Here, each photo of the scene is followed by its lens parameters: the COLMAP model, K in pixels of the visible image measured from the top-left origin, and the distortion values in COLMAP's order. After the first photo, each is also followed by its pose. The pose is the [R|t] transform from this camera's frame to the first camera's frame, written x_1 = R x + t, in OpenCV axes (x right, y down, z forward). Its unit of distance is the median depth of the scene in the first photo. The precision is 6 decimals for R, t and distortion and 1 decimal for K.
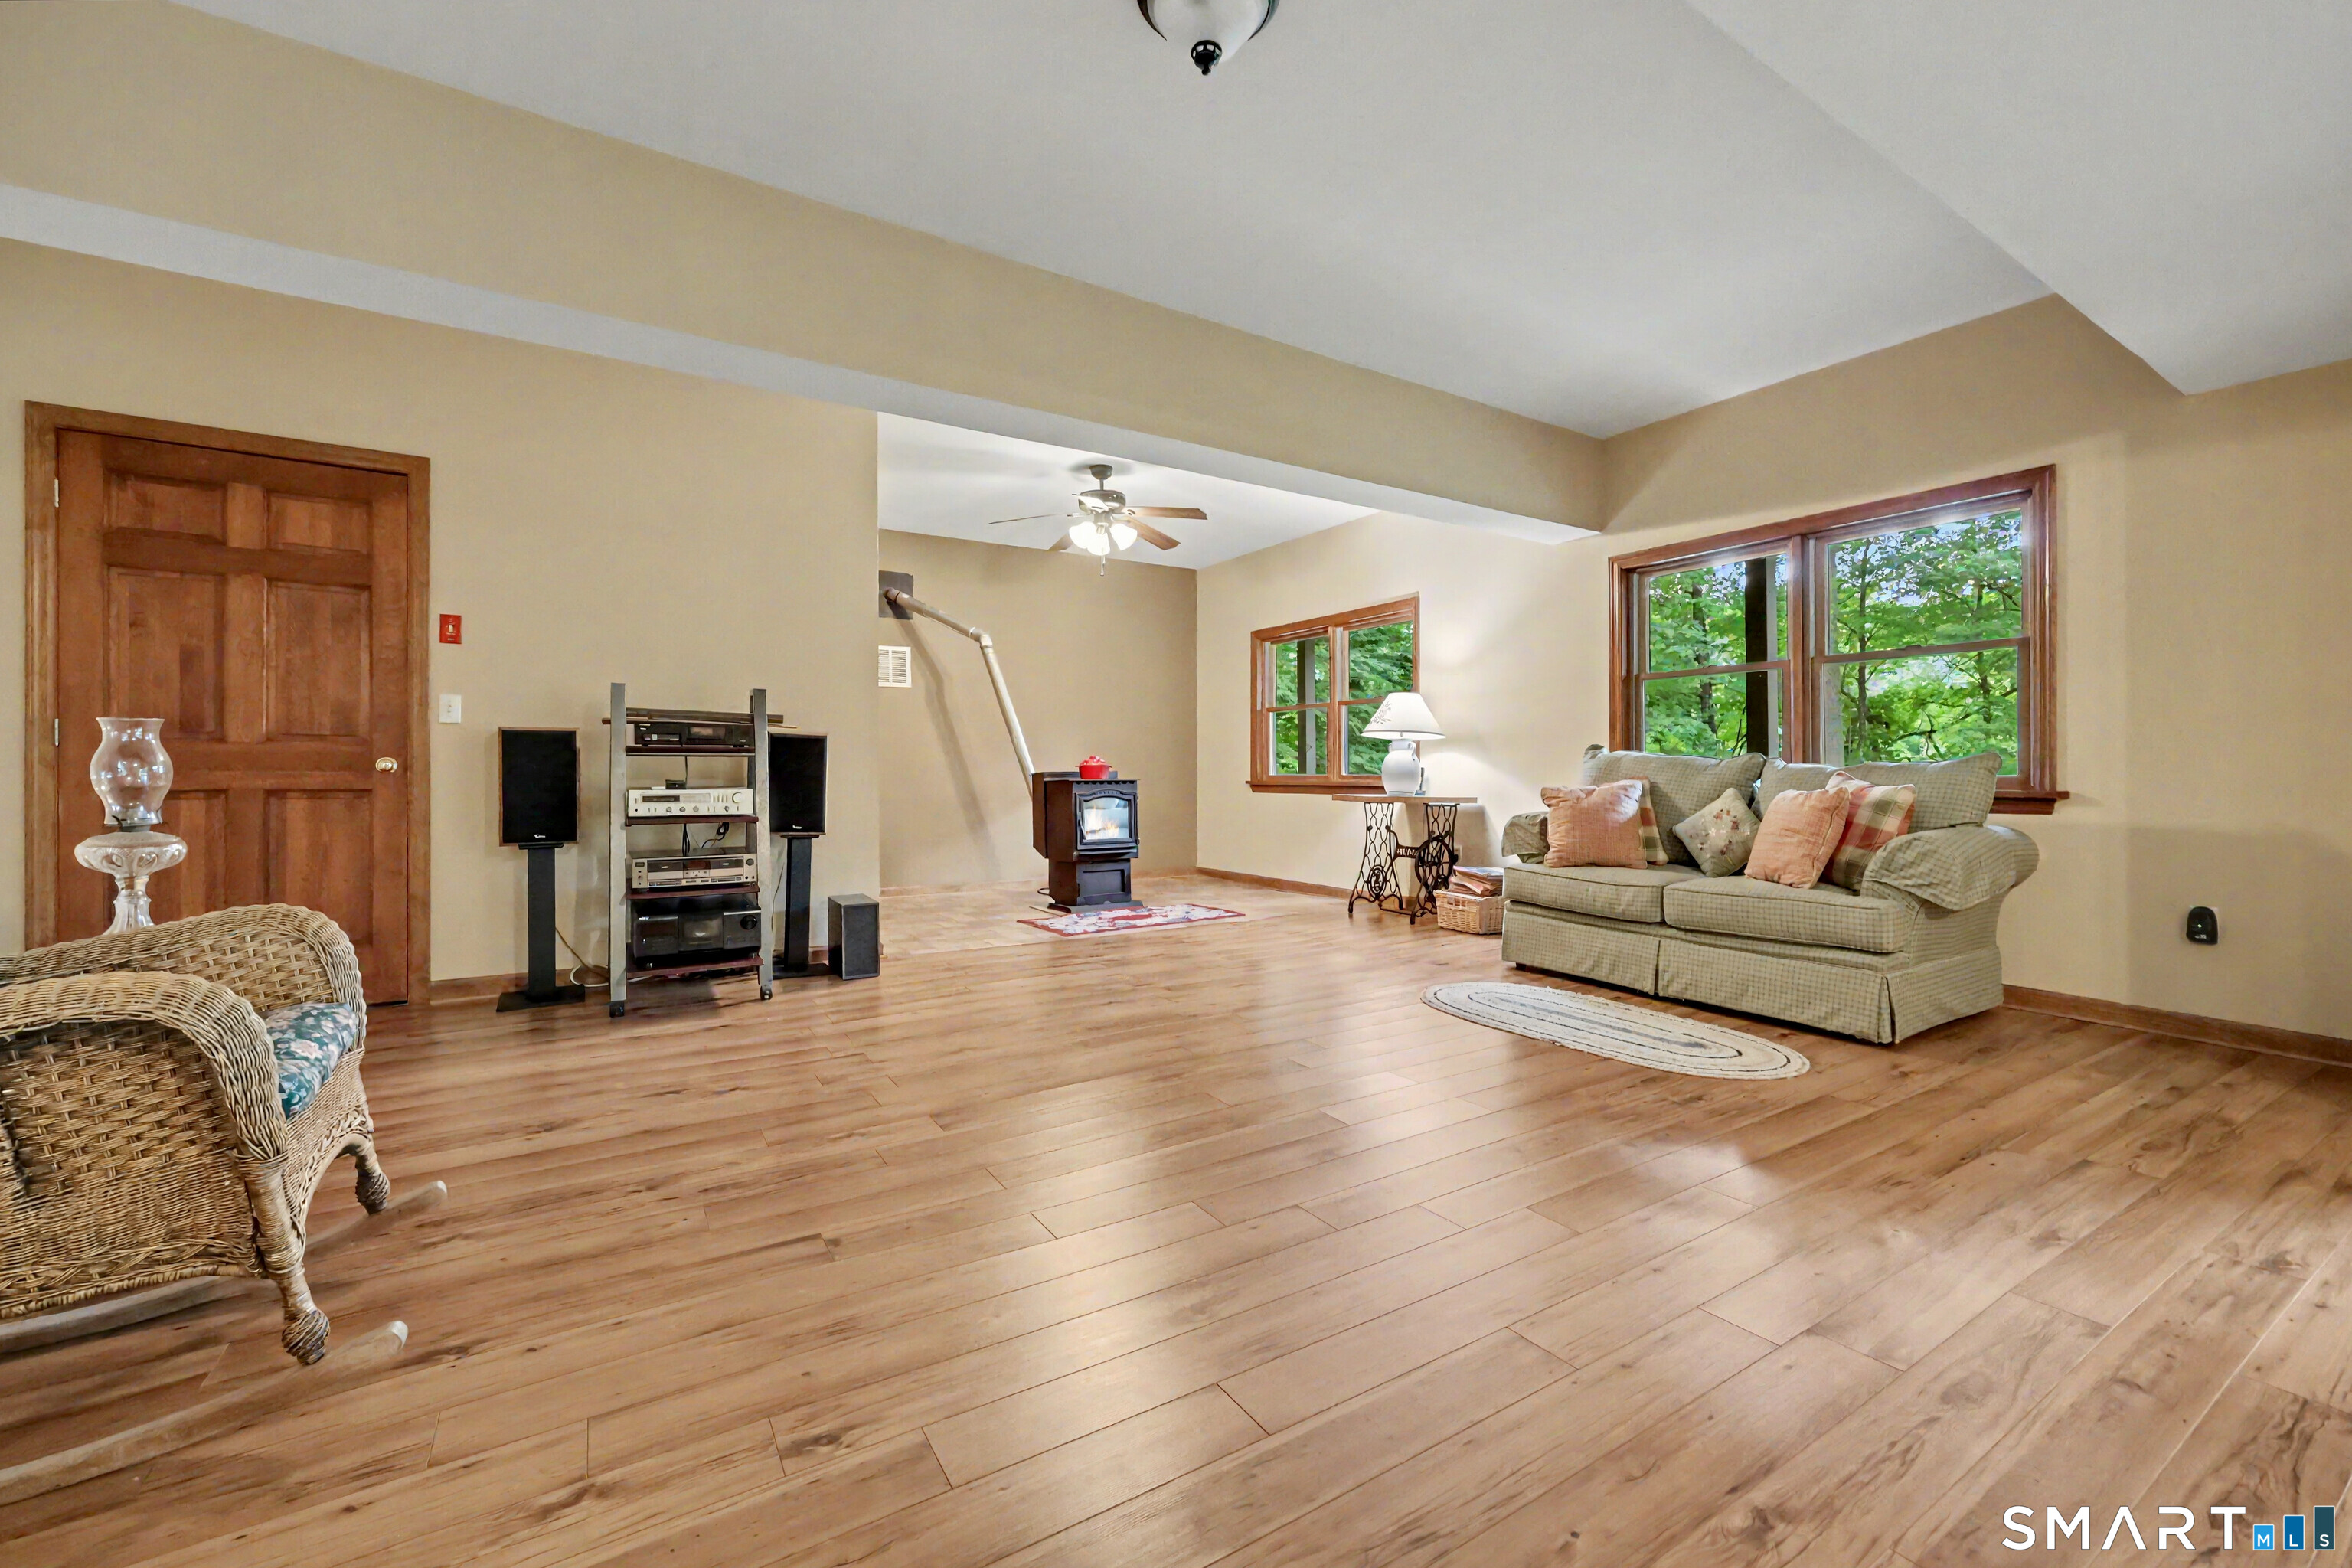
lens RADIAL K [[946.9, 0, 1180.9], [0, 946.9, 773.7], [0, 0, 1]] dist [-0.010892, 0.000385]
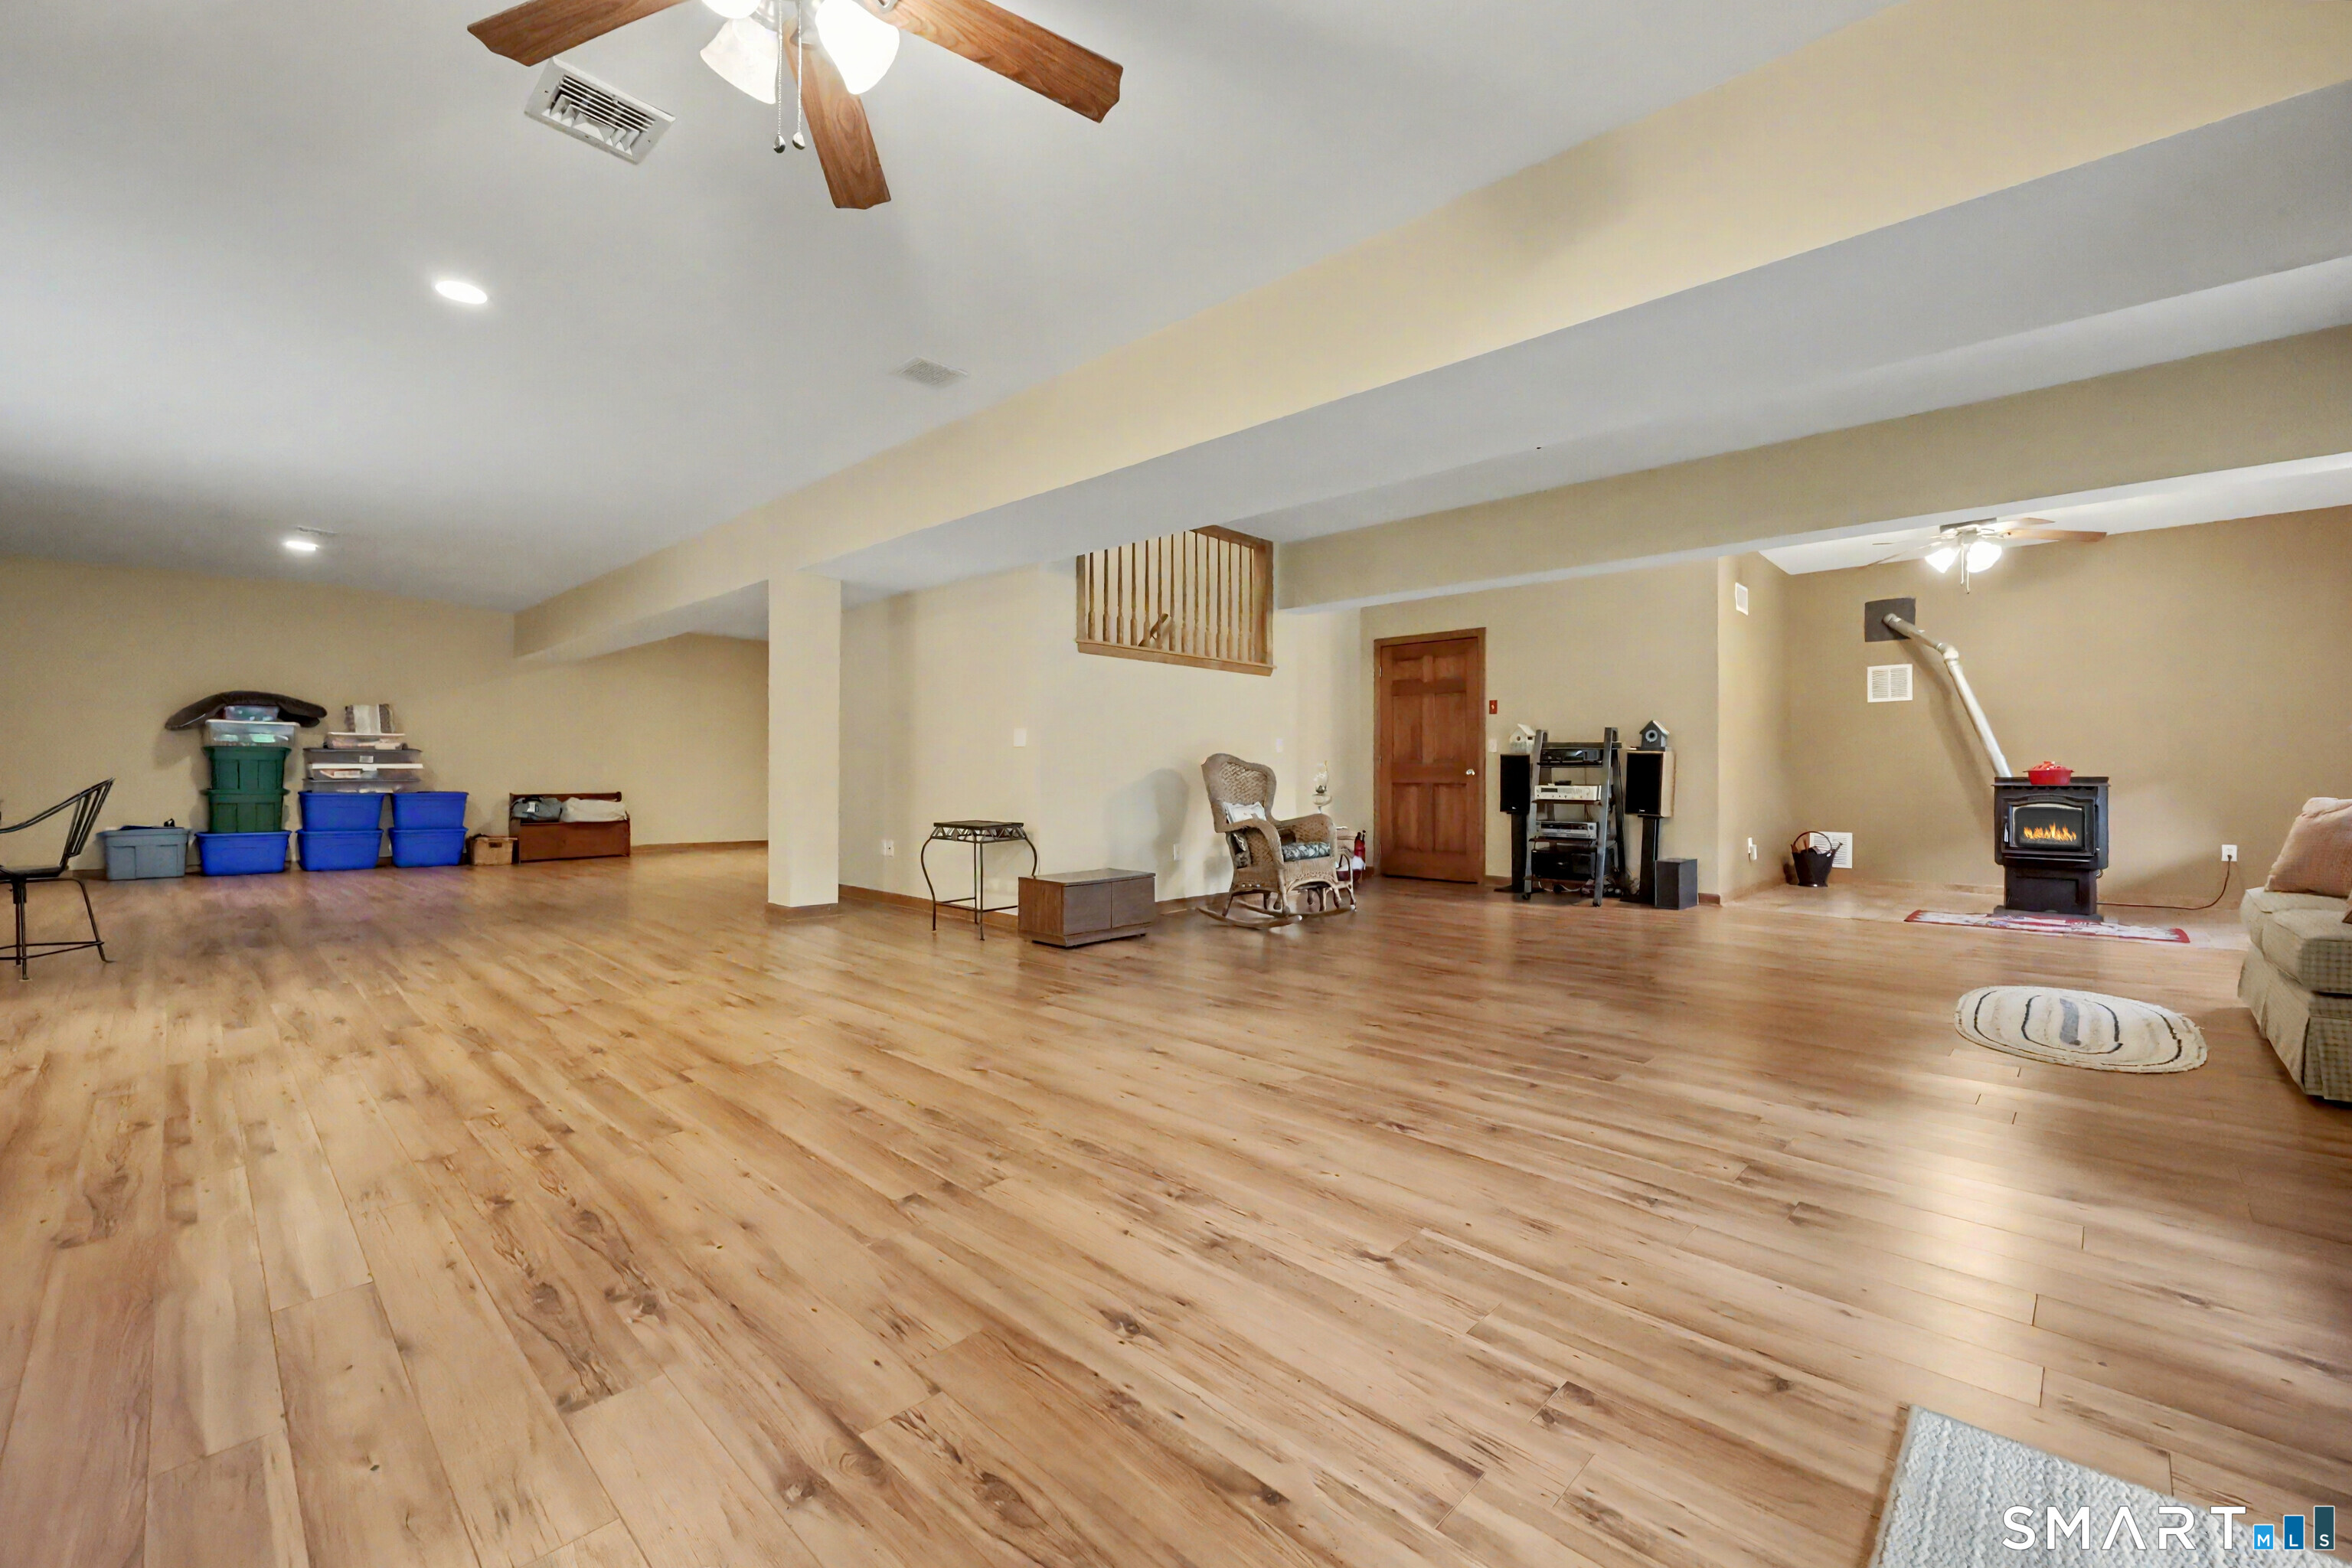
lens RADIAL K [[946.9, 0, 1182.3], [0, 946.9, 779.9], [0, 0, 1]] dist [-0.010892, 0.000385]
pose [[0.239187, 0.003502, -0.970967, 1.098427], [-0.004008, 0.999989, 0.002619, 0.004299], [0.970965, 0.003265, 0.239198, -0.165911]]
